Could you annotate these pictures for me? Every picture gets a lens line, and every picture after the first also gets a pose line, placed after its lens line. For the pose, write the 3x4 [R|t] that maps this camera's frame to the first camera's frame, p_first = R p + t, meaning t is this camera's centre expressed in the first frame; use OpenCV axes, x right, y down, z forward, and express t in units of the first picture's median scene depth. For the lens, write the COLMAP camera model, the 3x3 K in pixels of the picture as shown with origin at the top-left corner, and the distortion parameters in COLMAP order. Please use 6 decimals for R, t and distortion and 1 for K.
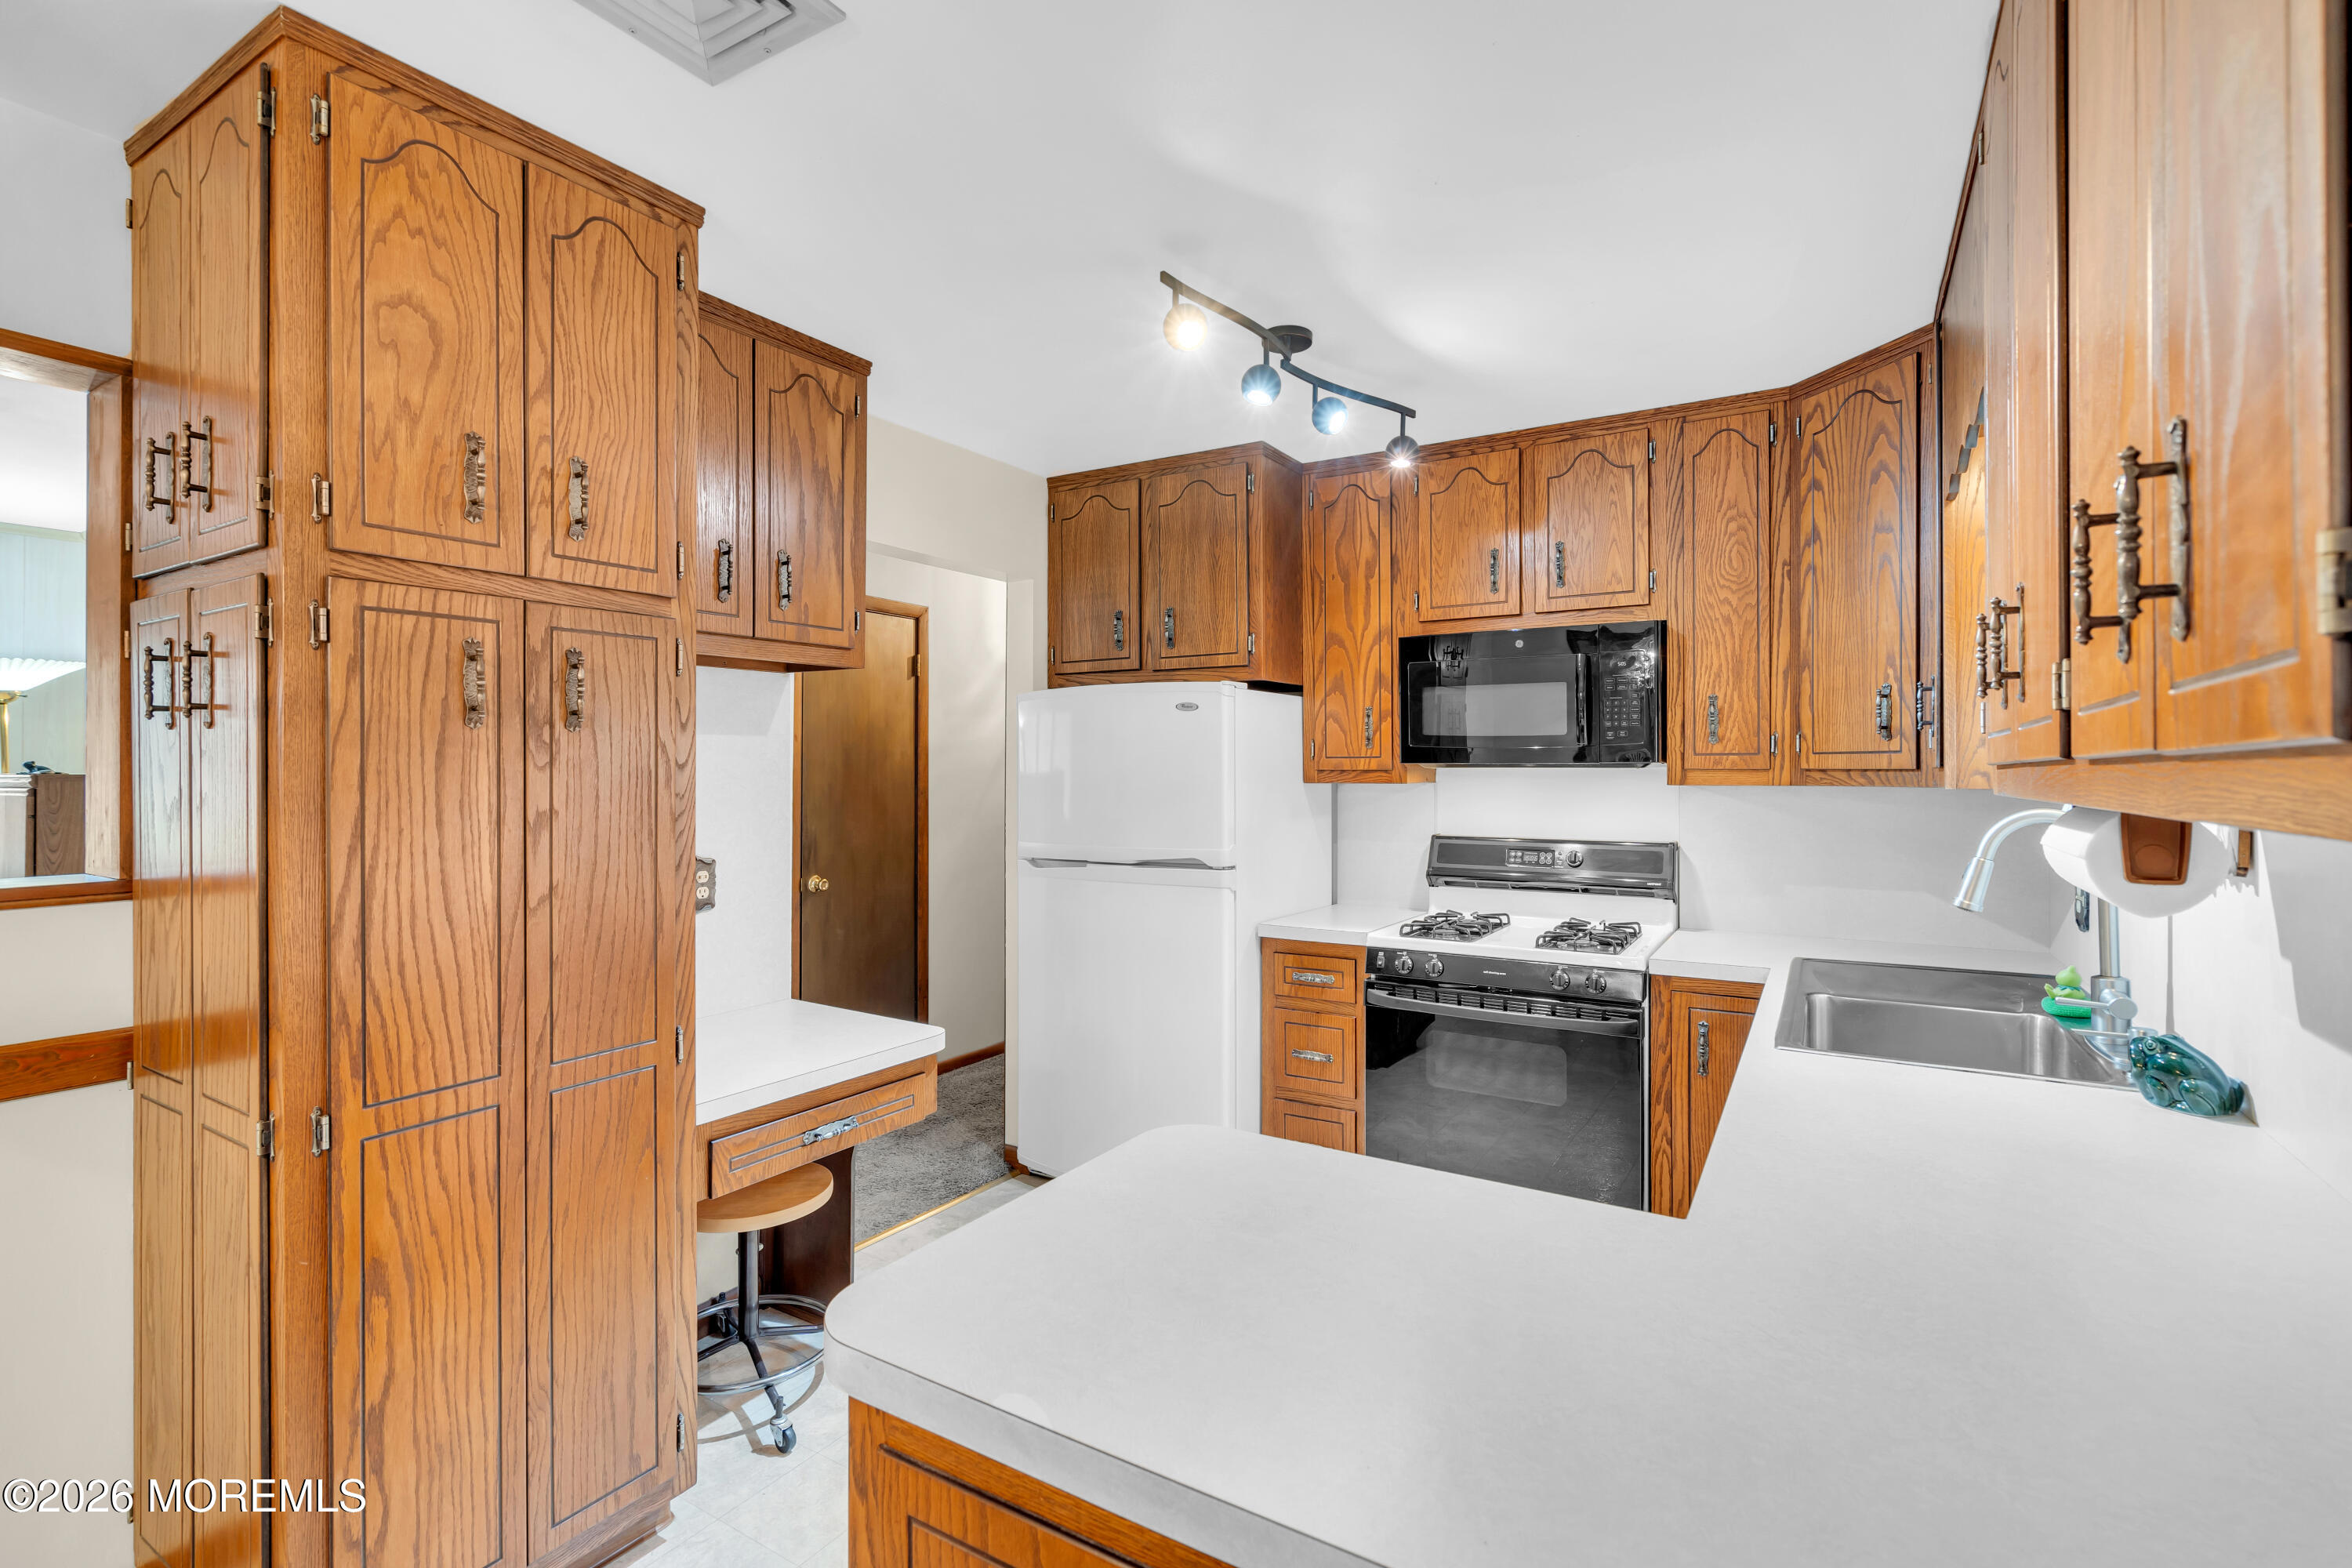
lens RADIAL K [[1070.3, 0, 1184.0], [0, 1070.3, 767.6], [0, 0, 1]] dist [-0.004604, 0.000831]
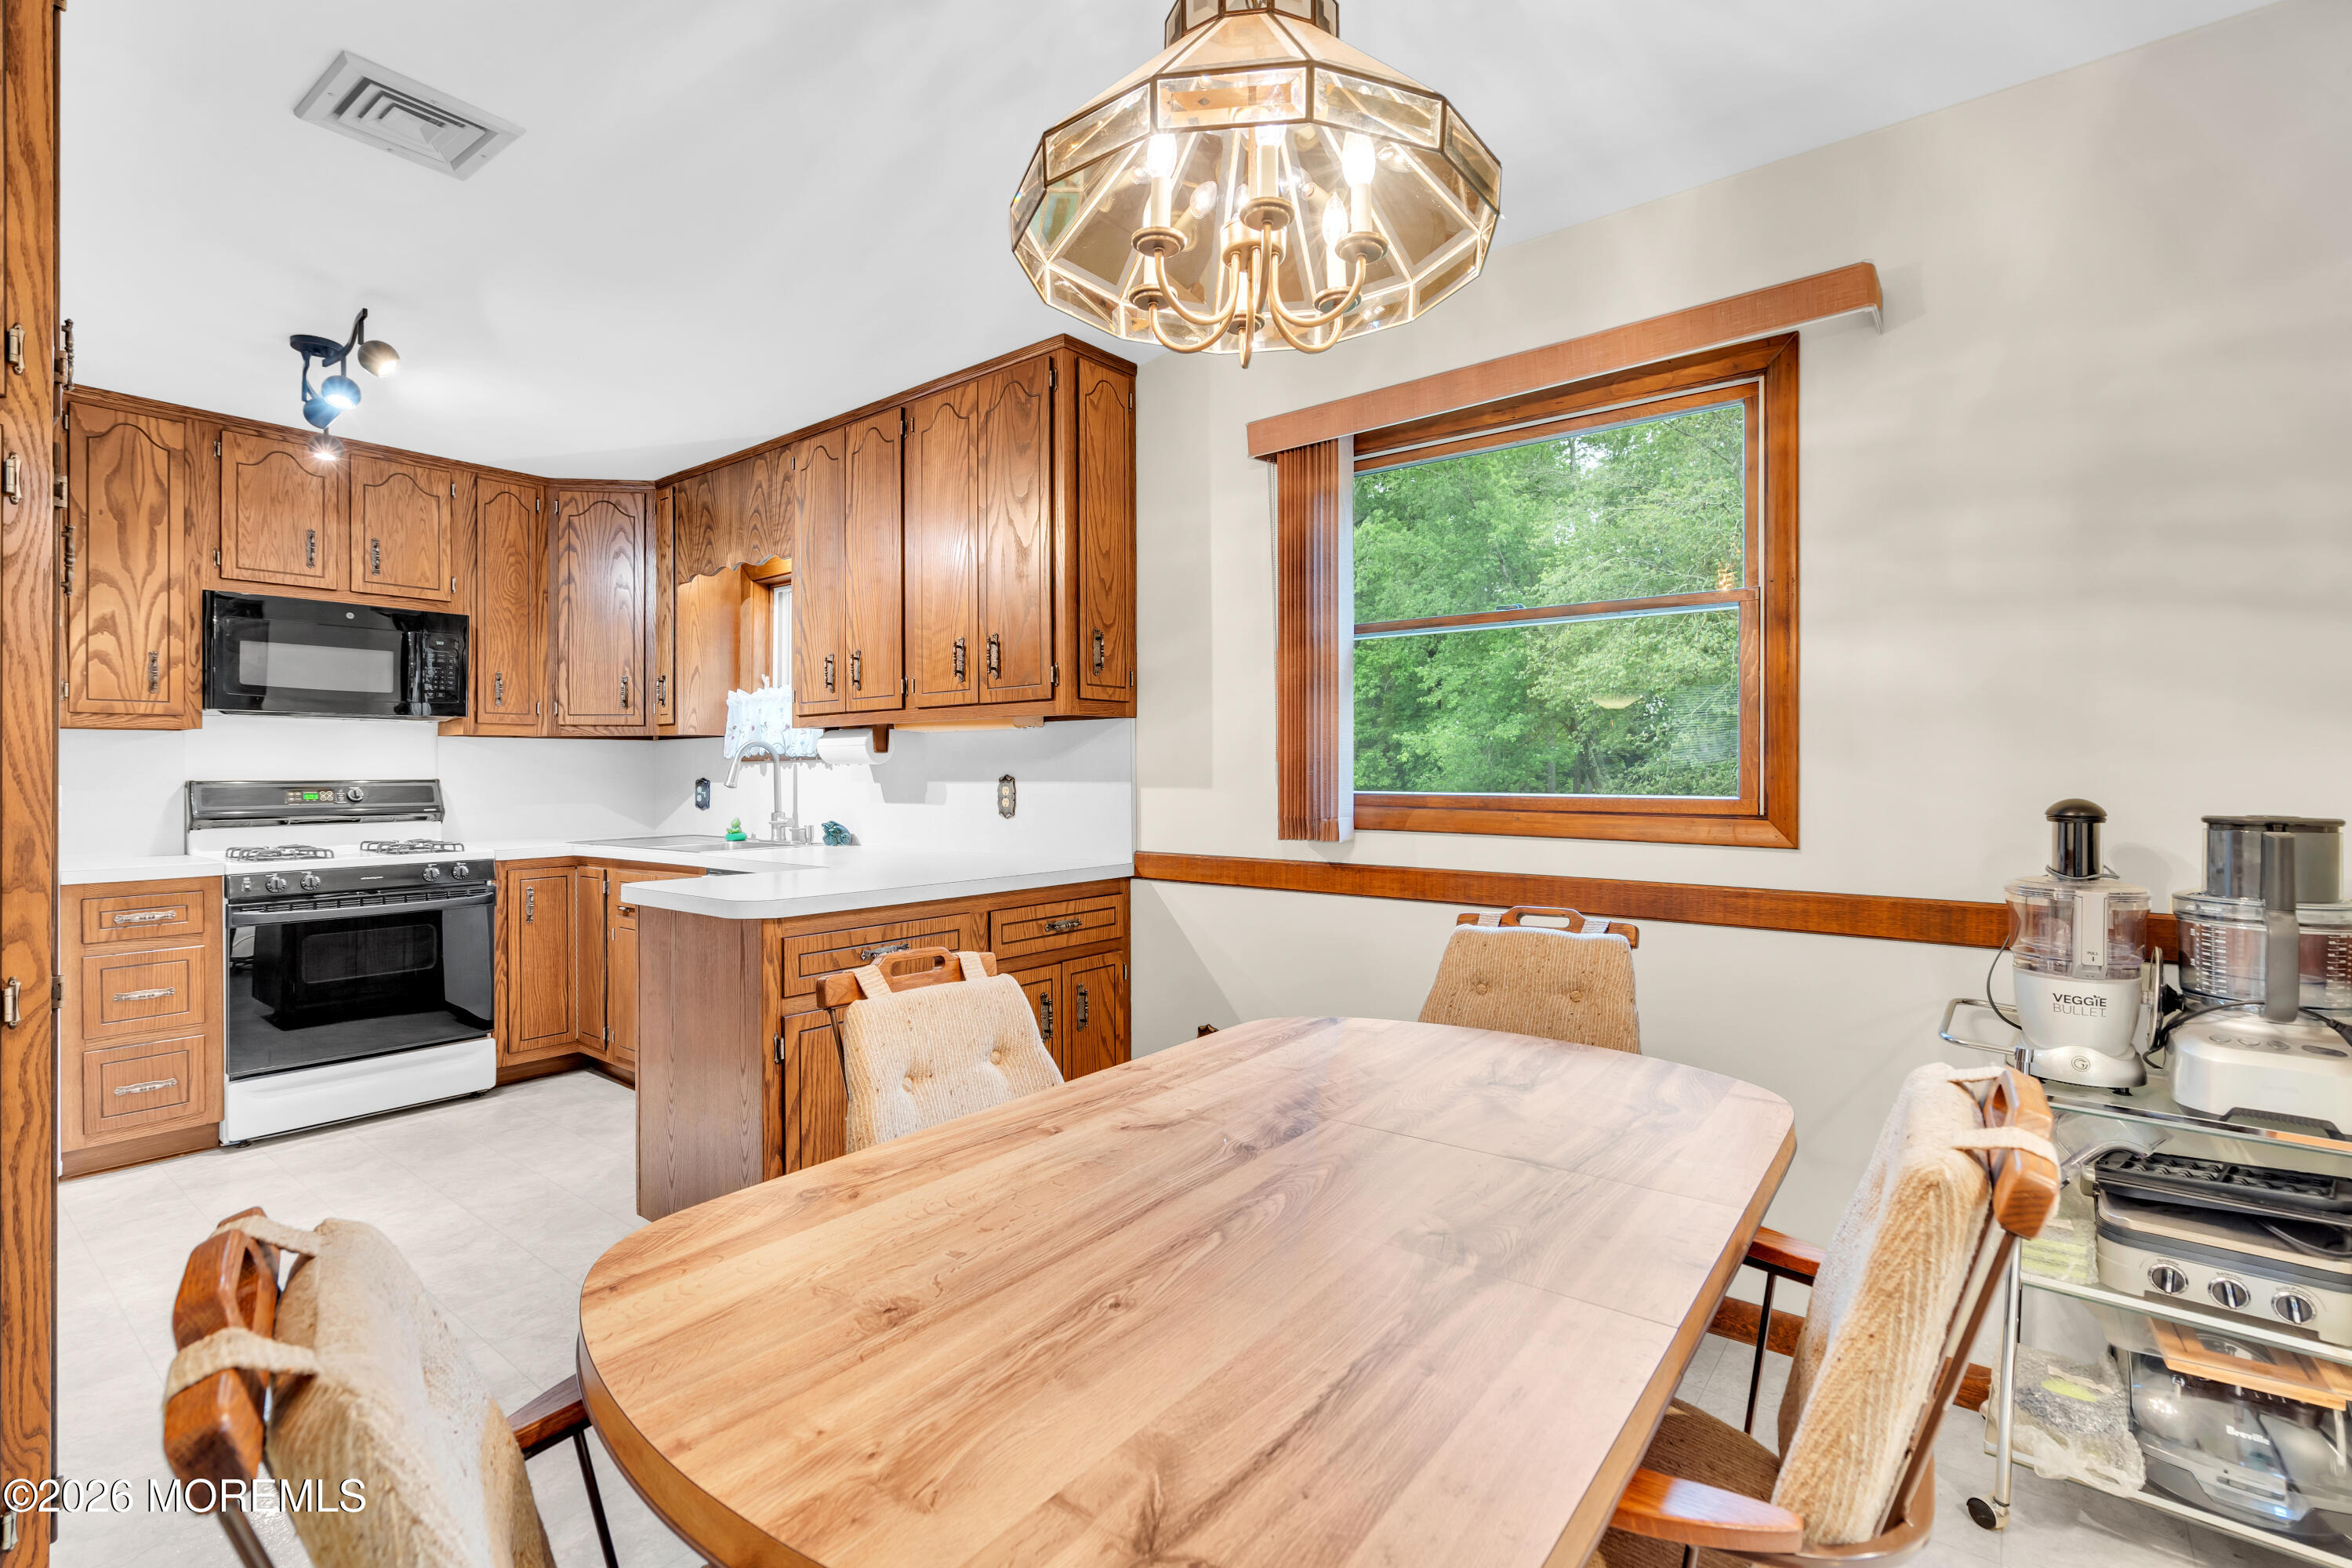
lens RADIAL K [[1070.3, 0, 1184.0], [0, 1070.3, 767.6], [0, 0, 1]] dist [-0.004604, 0.000831]
pose [[0.115620, 0.001894, 0.993292, -0.788040], [-0.000116, 0.999998, -0.001894, 0.060347], [-0.993294, 0.000104, 0.115620, -0.087145]]
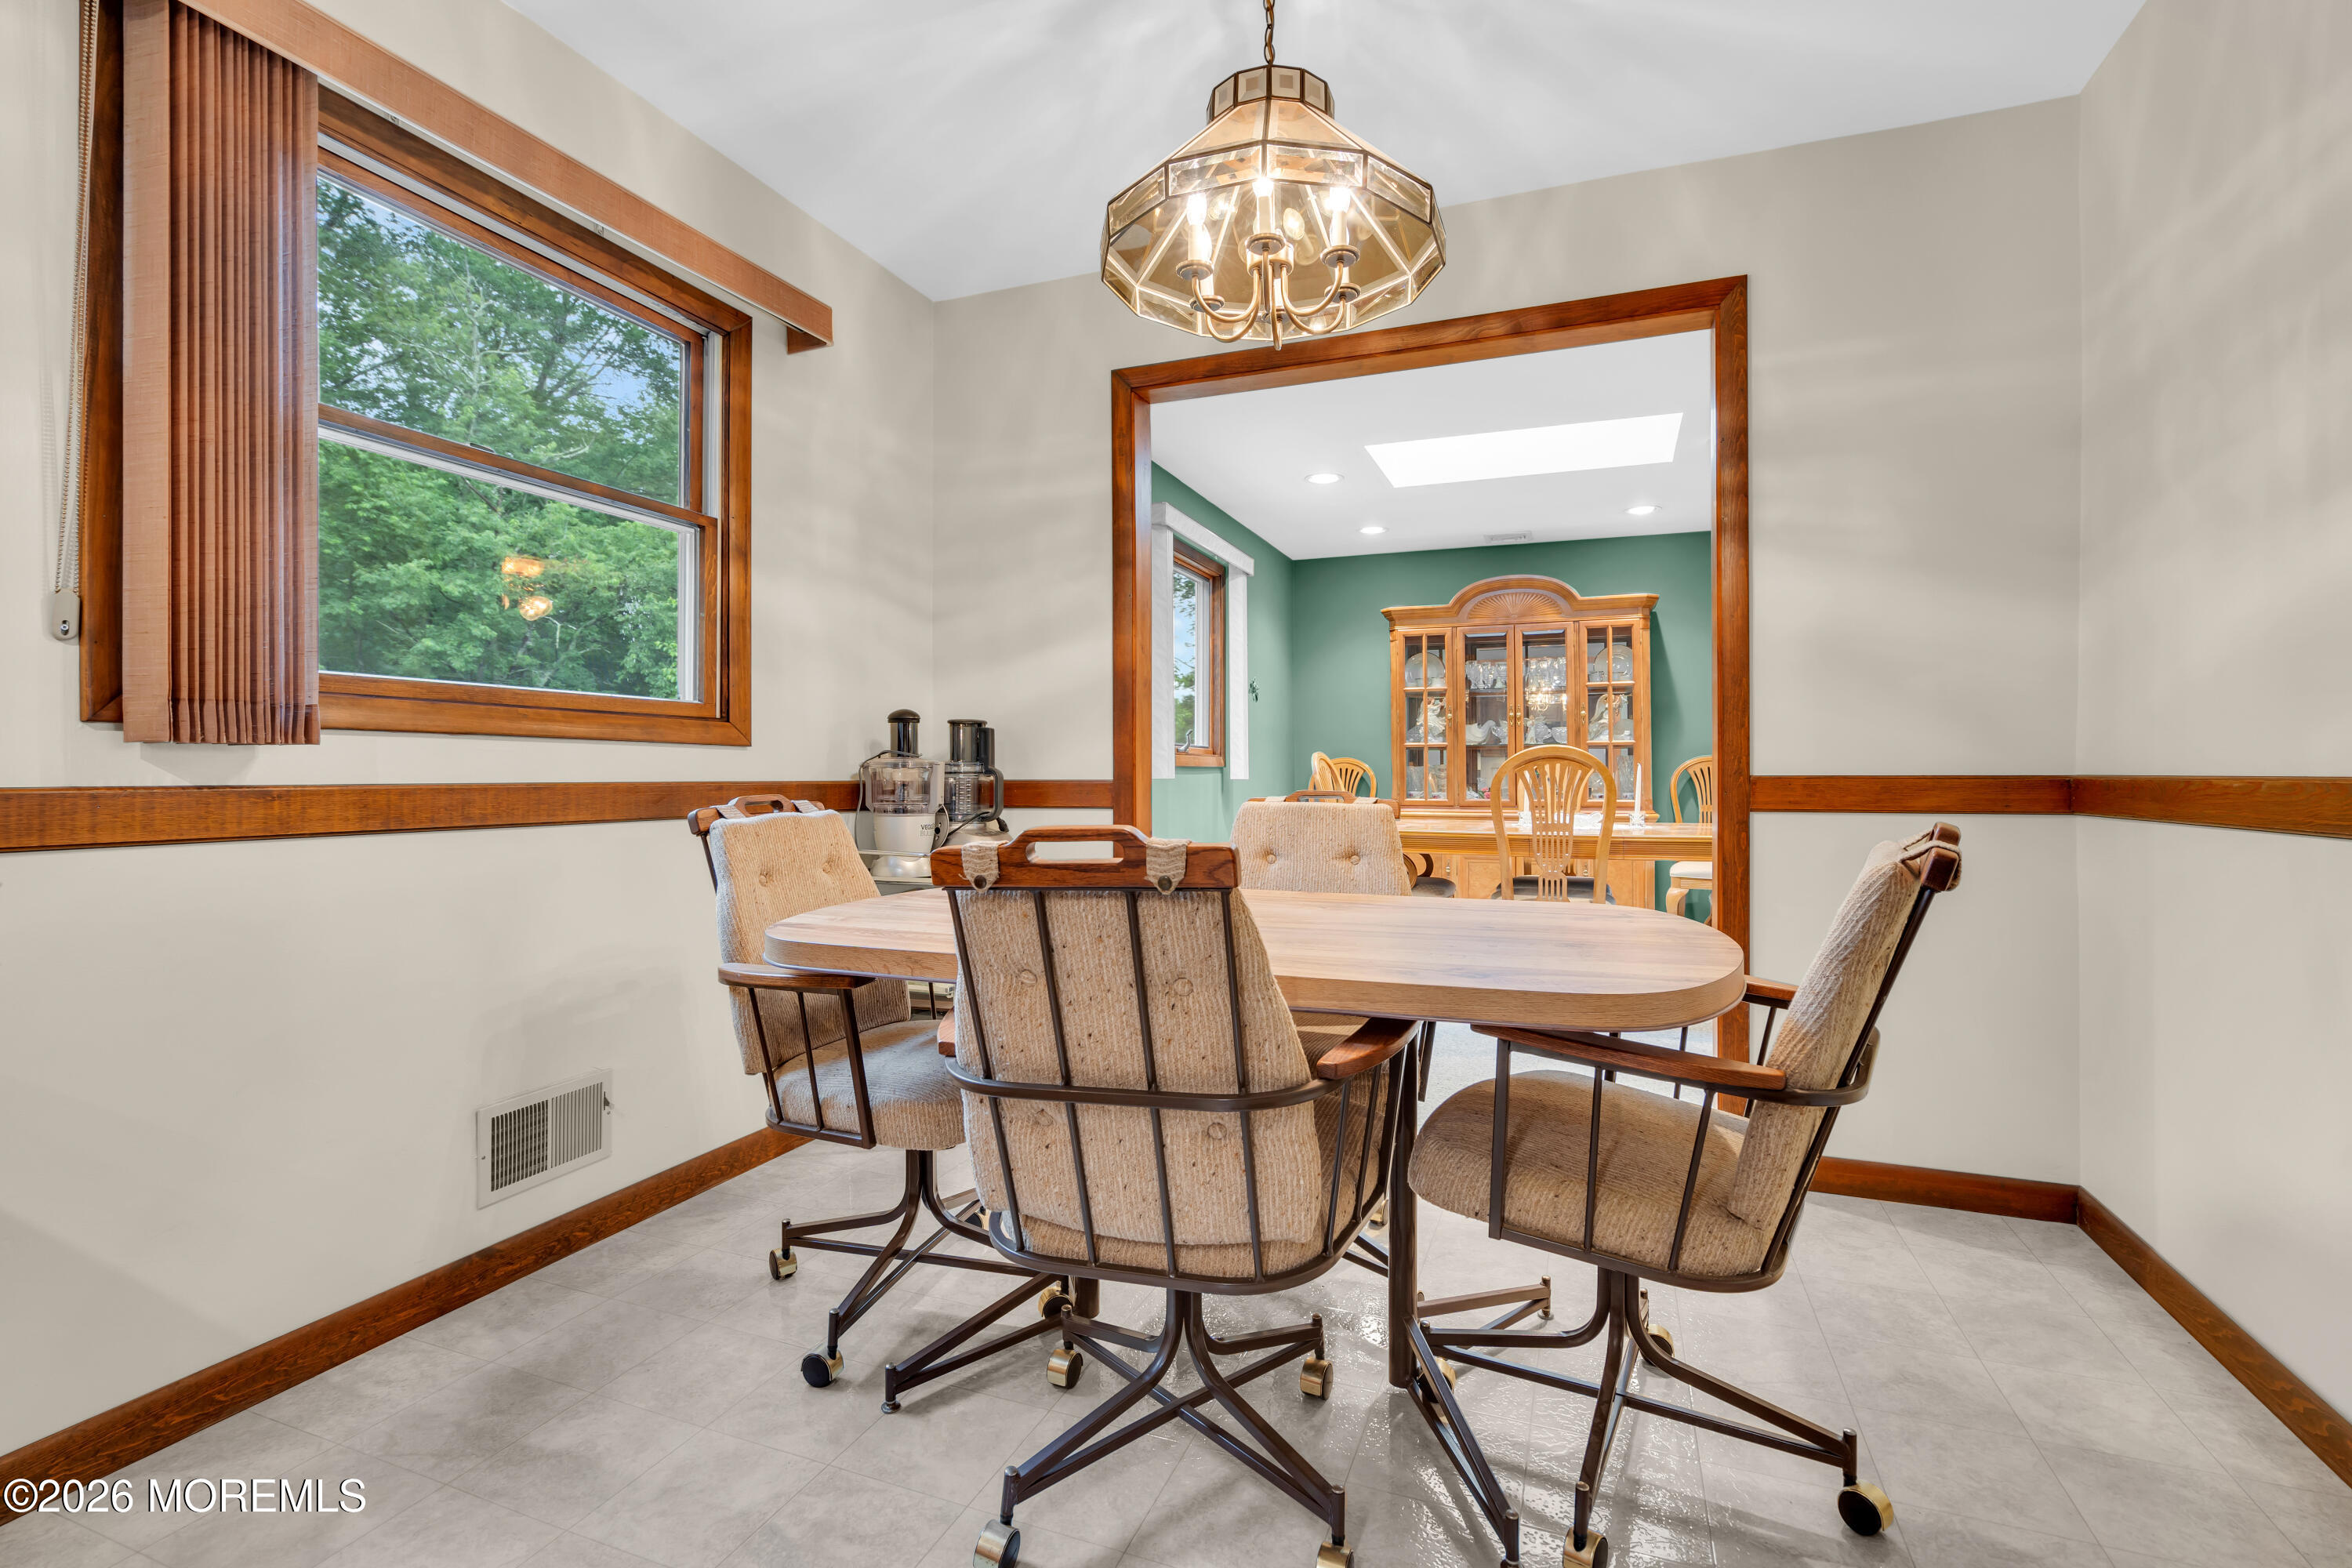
lens RADIAL K [[1070.3, 0, 1184.0], [0, 1070.3, 767.6], [0, 0, 1]] dist [-0.004604, 0.000831]
pose [[-0.983687, -0.000406, -0.179890, -0.244253], [0.000562, 0.999986, -0.005335, 0.132374], [0.179889, -0.005349, -0.983672, 0.471896]]
